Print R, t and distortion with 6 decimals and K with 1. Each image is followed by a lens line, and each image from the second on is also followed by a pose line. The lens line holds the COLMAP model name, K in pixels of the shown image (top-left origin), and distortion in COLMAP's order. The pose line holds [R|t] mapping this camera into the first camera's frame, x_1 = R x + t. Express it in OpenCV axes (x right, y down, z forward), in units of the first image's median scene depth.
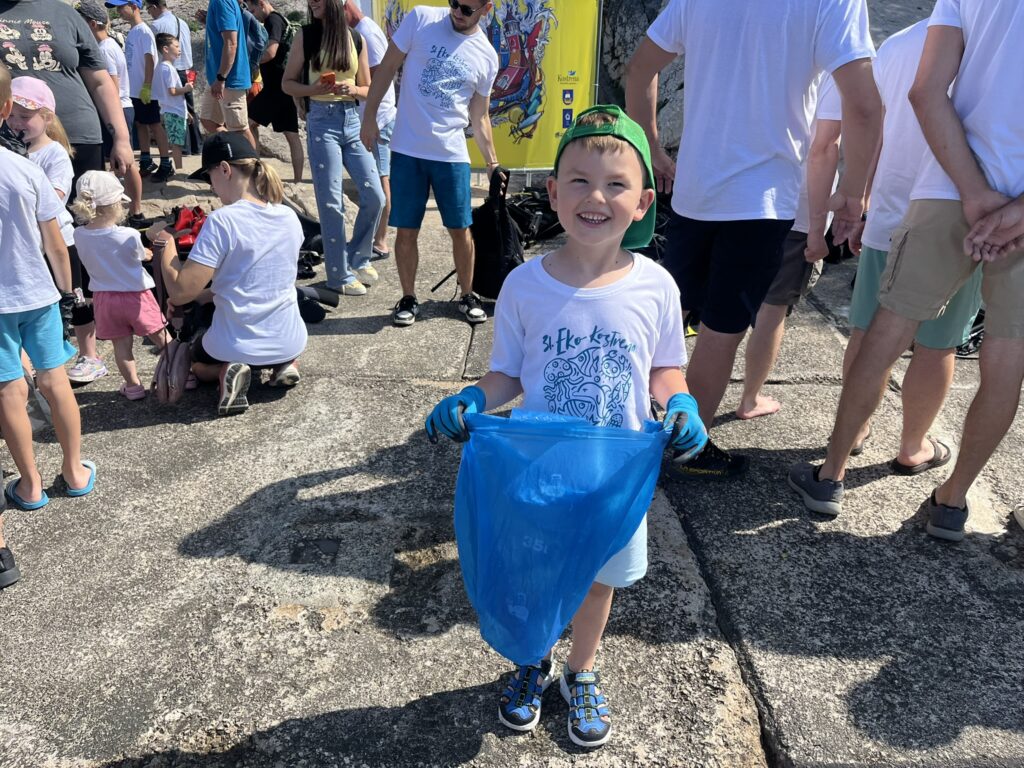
lens RADIAL K [[759.2, 0, 518.1], [0, 759.2, 388.0], [0, 0, 1]] dist [0.018792, 0.000124]
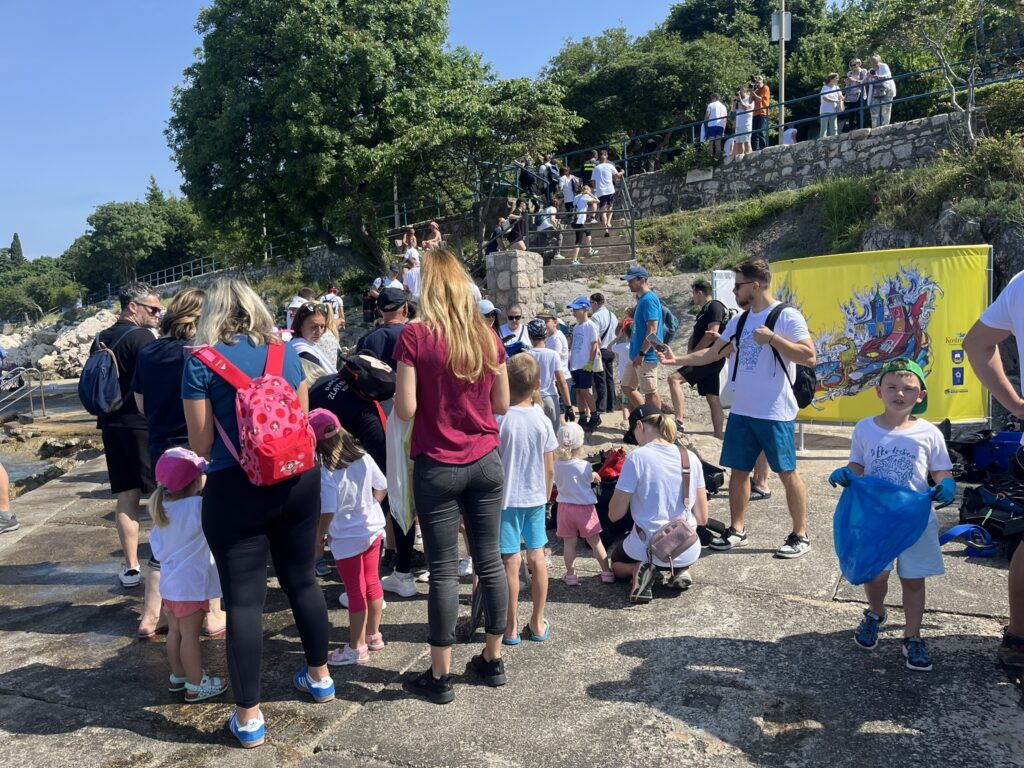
lens RADIAL K [[759.2, 0, 518.1], [0, 759.2, 388.0], [0, 0, 1]] dist [0.018792, 0.000124]
pose [[0.883053, -0.020739, -0.468814, 0.060756], [-0.131364, 0.948157, -0.289380, 0.092665], [0.450511, 0.317124, 0.834549, -0.307162]]
